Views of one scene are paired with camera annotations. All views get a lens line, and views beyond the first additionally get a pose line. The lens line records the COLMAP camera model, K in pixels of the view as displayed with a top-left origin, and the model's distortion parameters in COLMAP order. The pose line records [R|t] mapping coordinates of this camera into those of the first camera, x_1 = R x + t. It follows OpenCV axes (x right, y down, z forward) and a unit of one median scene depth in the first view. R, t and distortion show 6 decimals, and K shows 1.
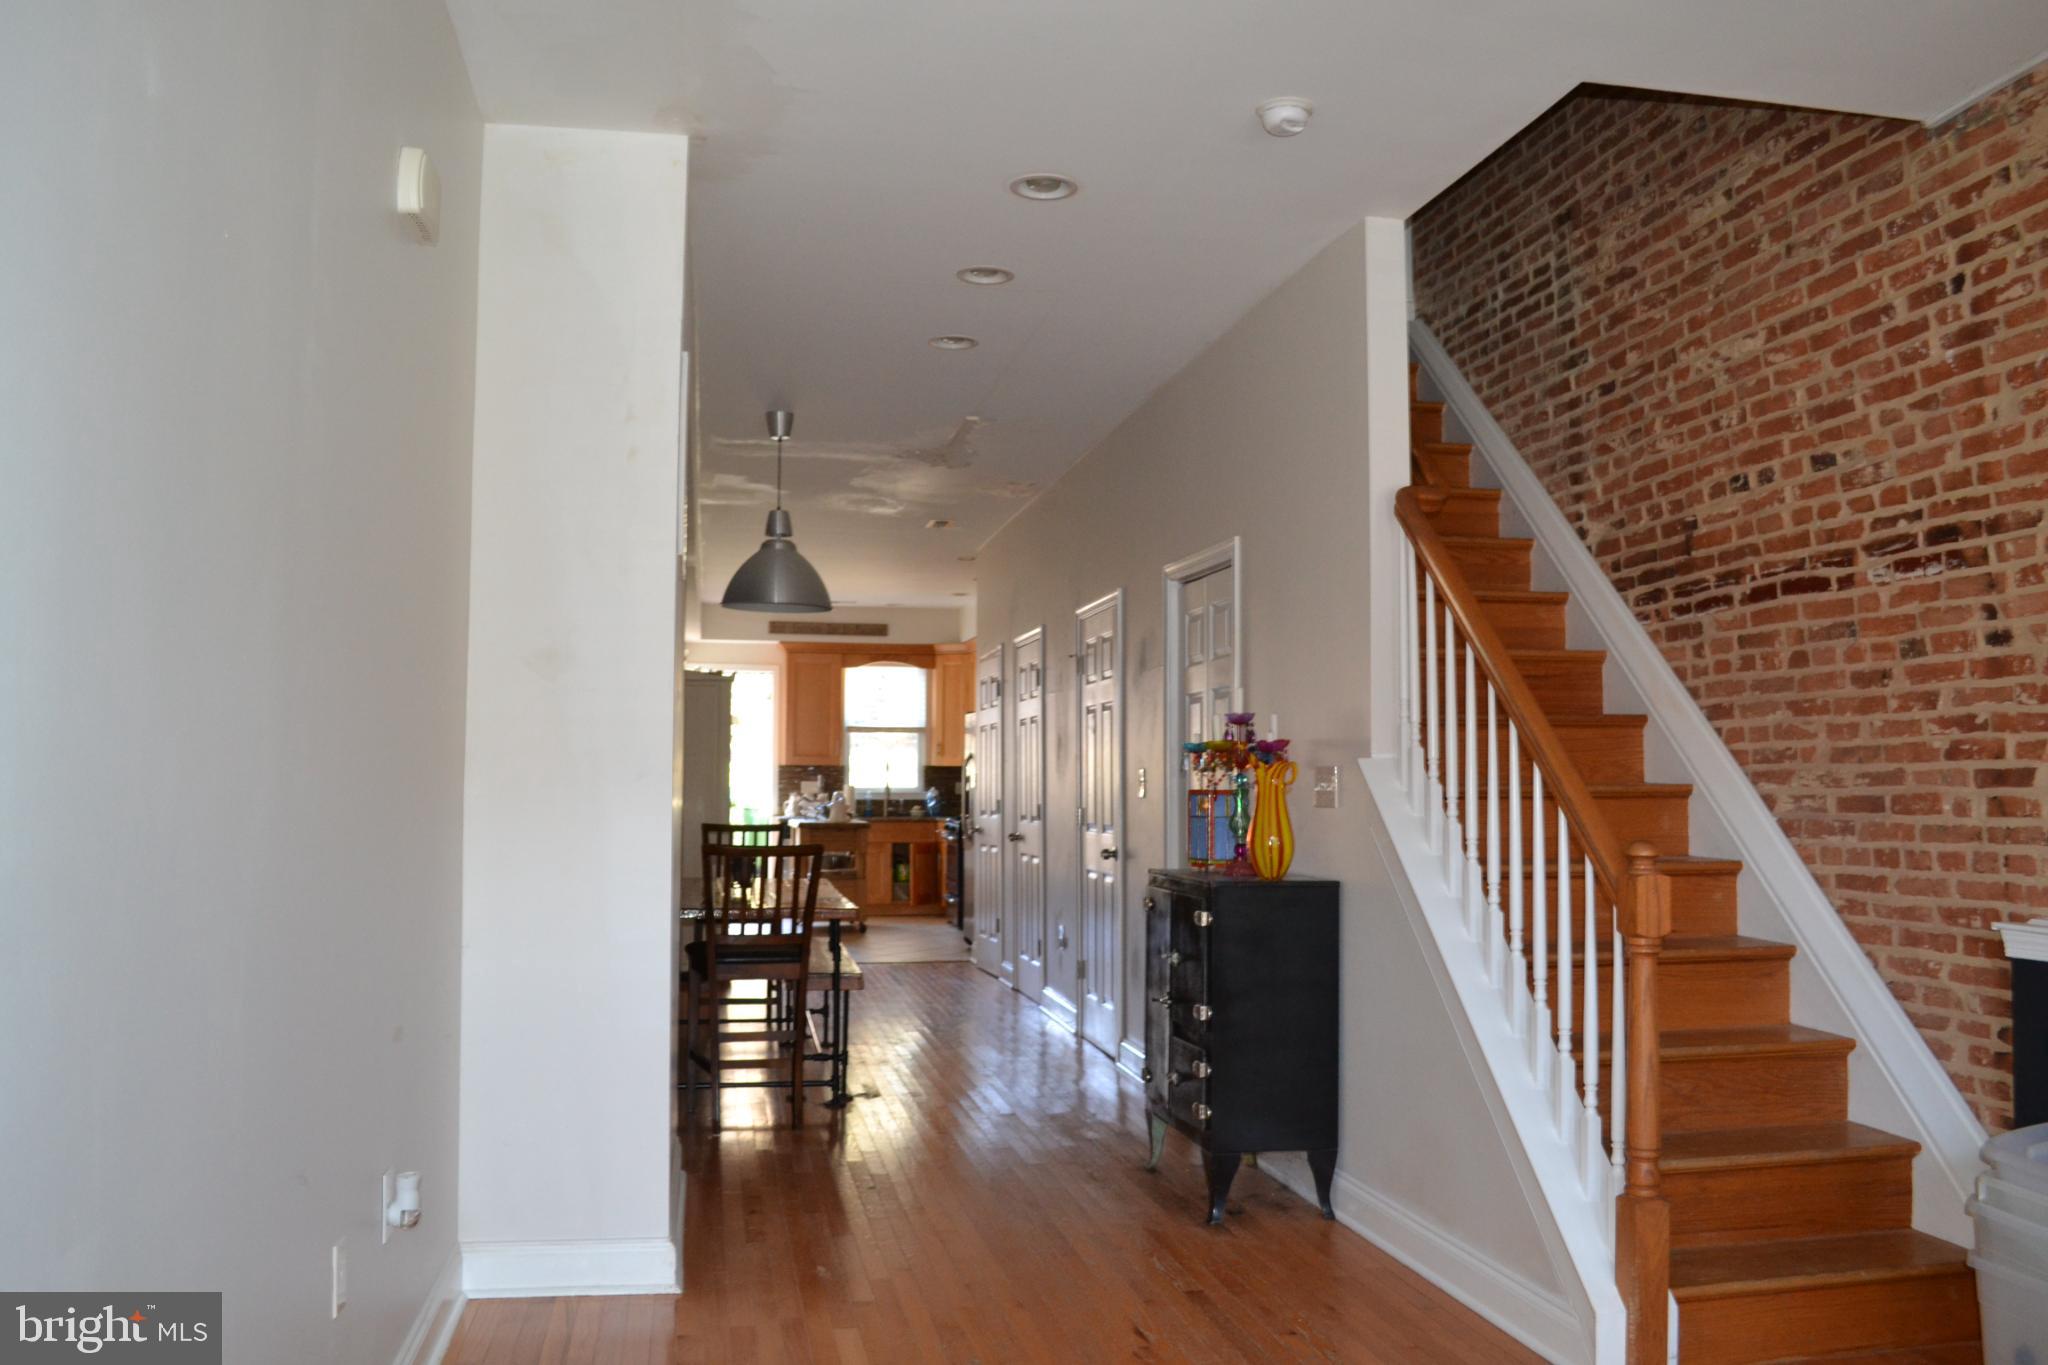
lens RADIAL K [[1639.8, 0, 1030.9], [0, 1639.8, 675.9], [0, 0, 1]] dist [-0.084071, 0.014689]
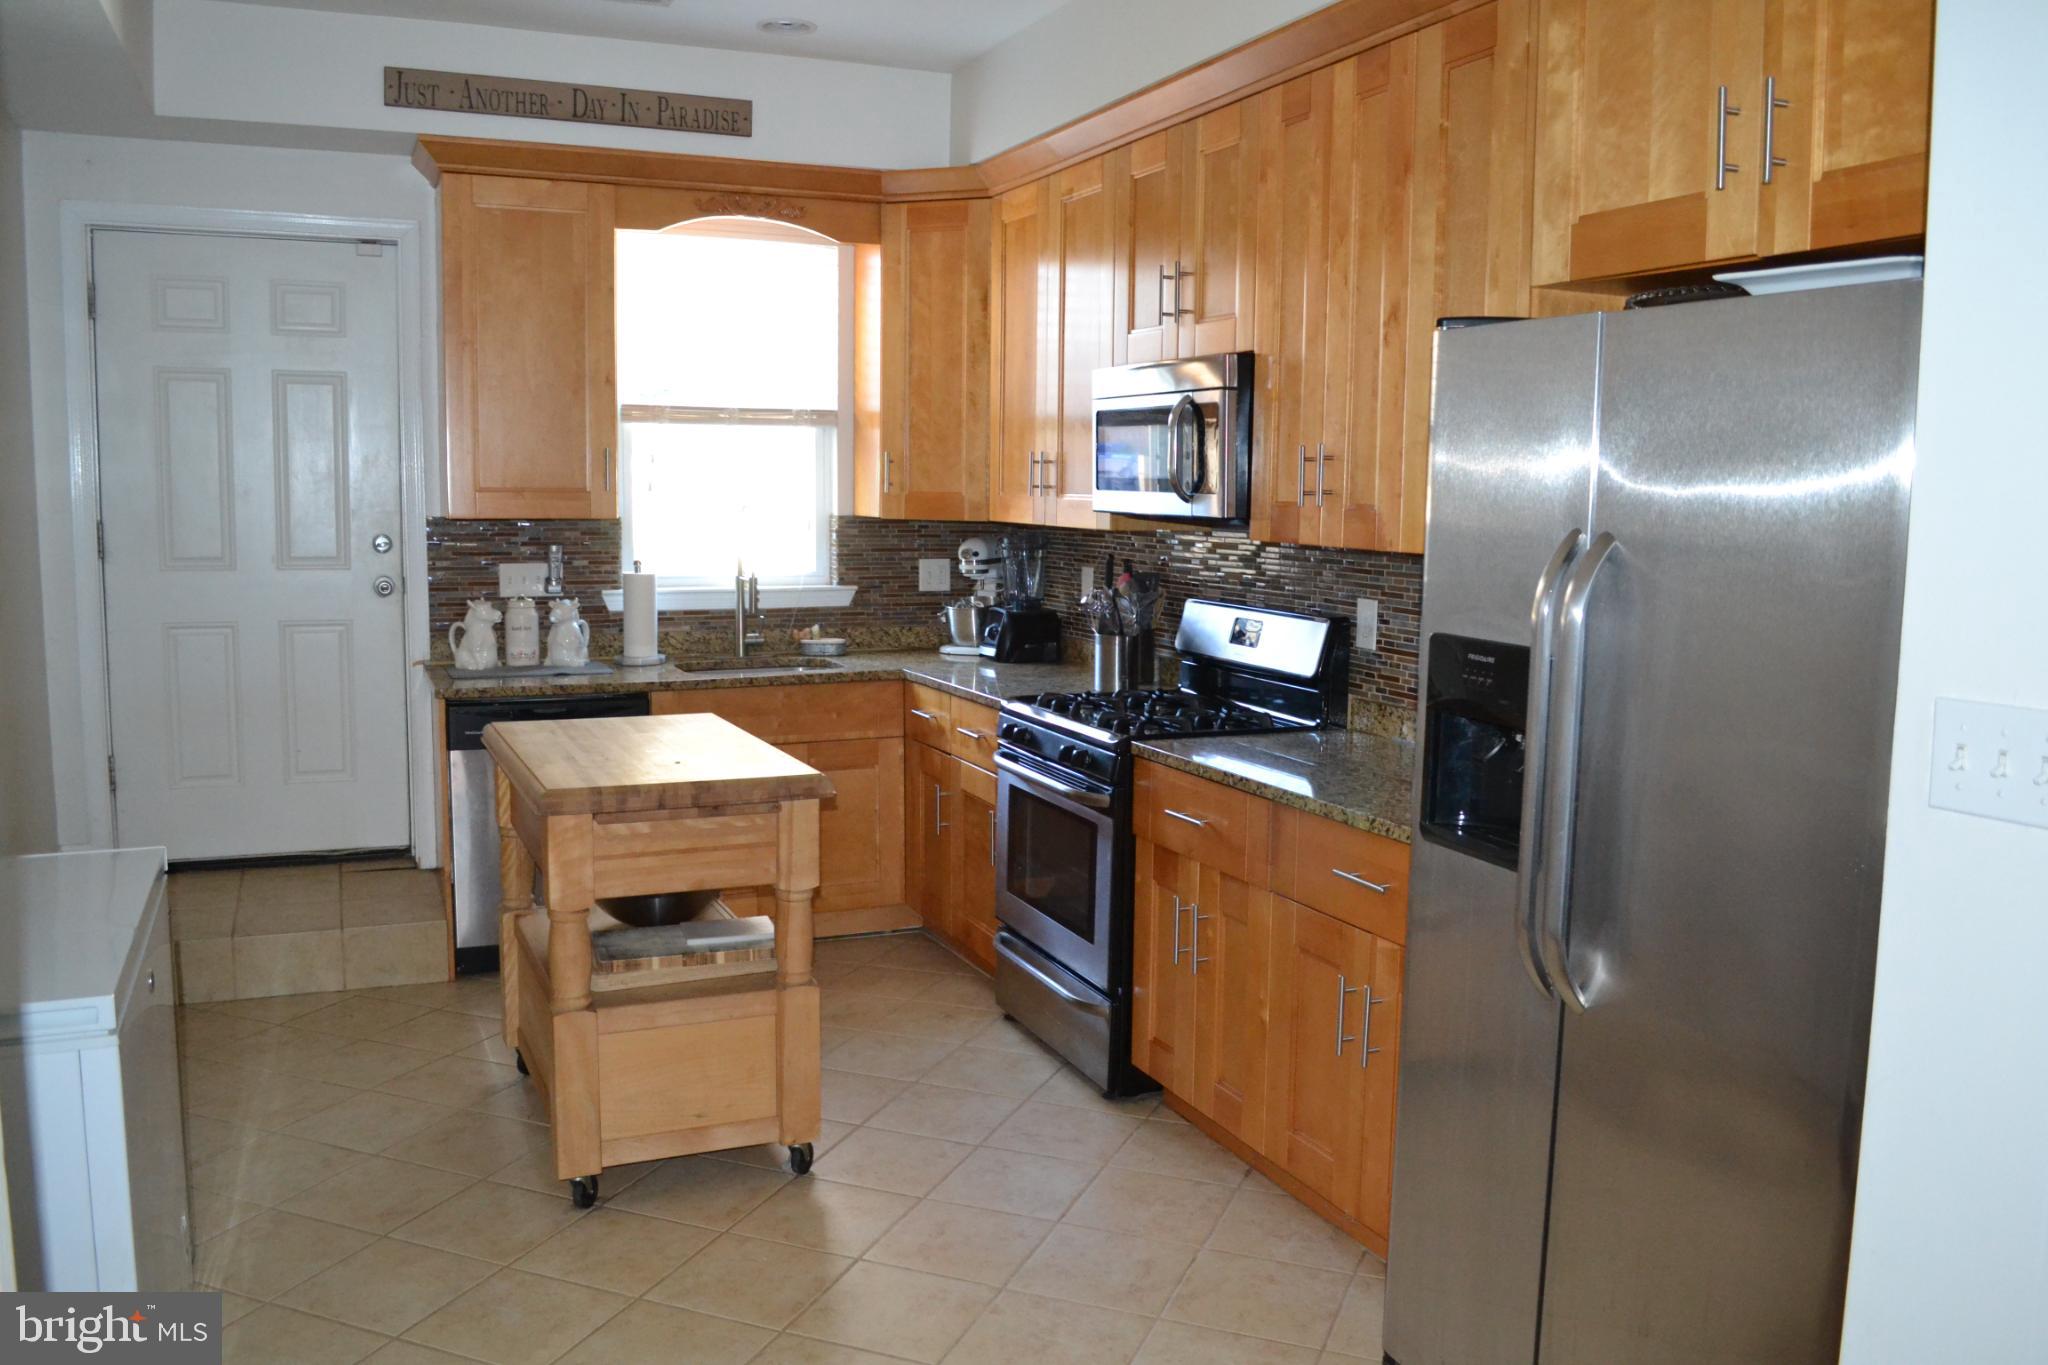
lens RADIAL K [[1639.8, 0, 1032.9], [0, 1639.8, 678.8], [0, 0, 1]] dist [-0.084071, 0.014689]
pose [[0.976357, -0.020279, 0.215211, -0.104573], [-0.018928, 0.983746, 0.178566, 0.024803], [-0.215334, -0.178418, 0.960103, 0.644347]]
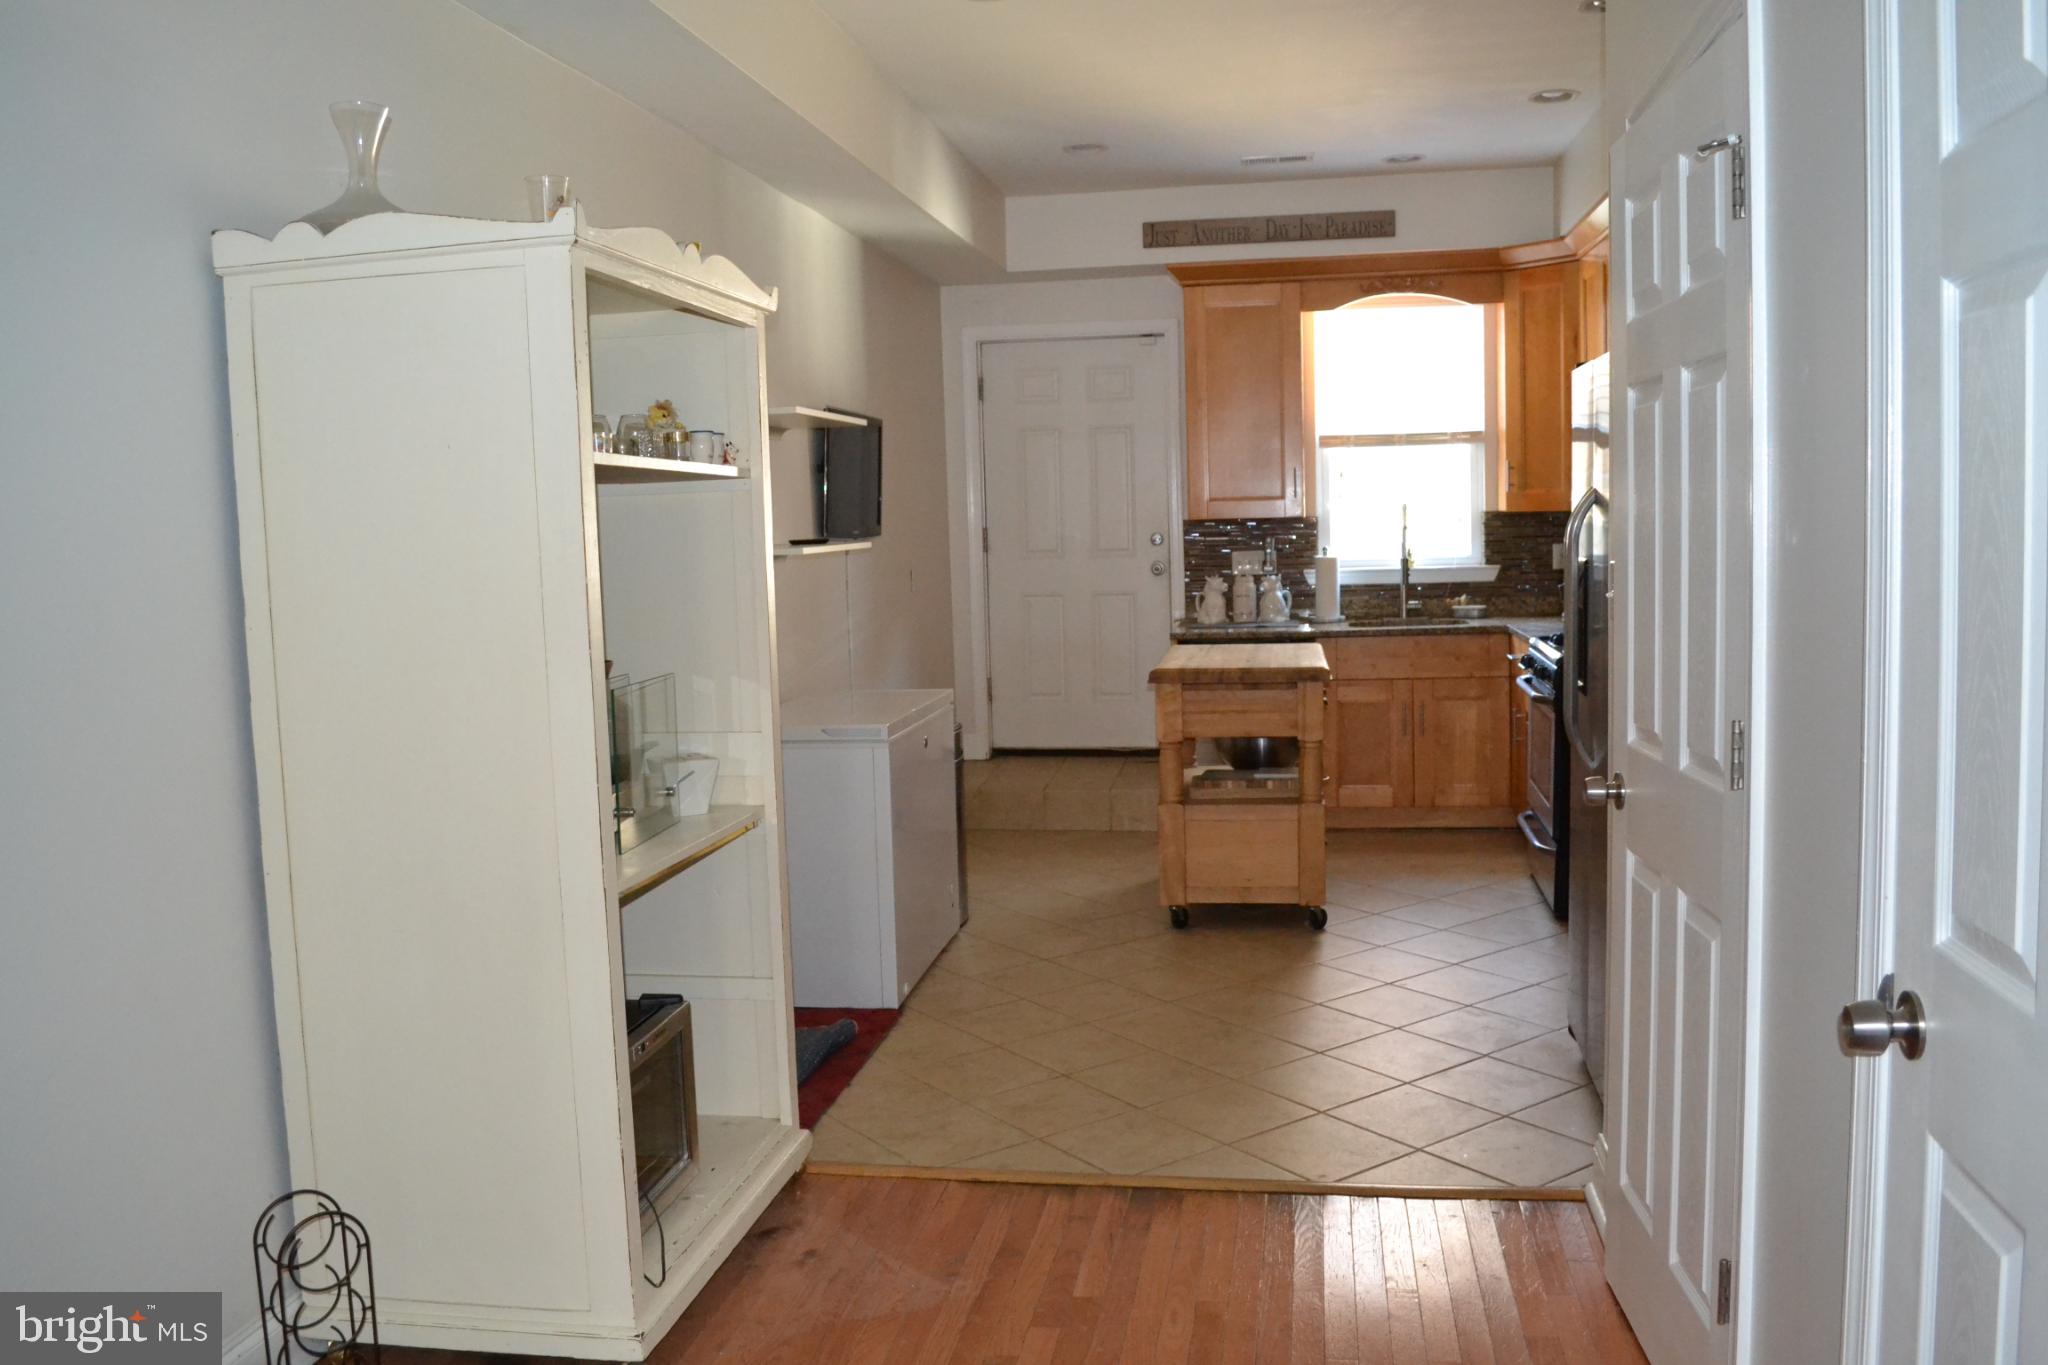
lens RADIAL K [[1639.8, 0, 1033.6], [0, 1639.8, 683.5], [0, 0, 1]] dist [-0.084071, 0.014689]
pose [[0.935471, 0.001665, -0.353398, -0.020581], [0.057653, 0.985874, 0.157256, 0.022354], [0.348668, -0.167483, 0.922161, 0.517258]]
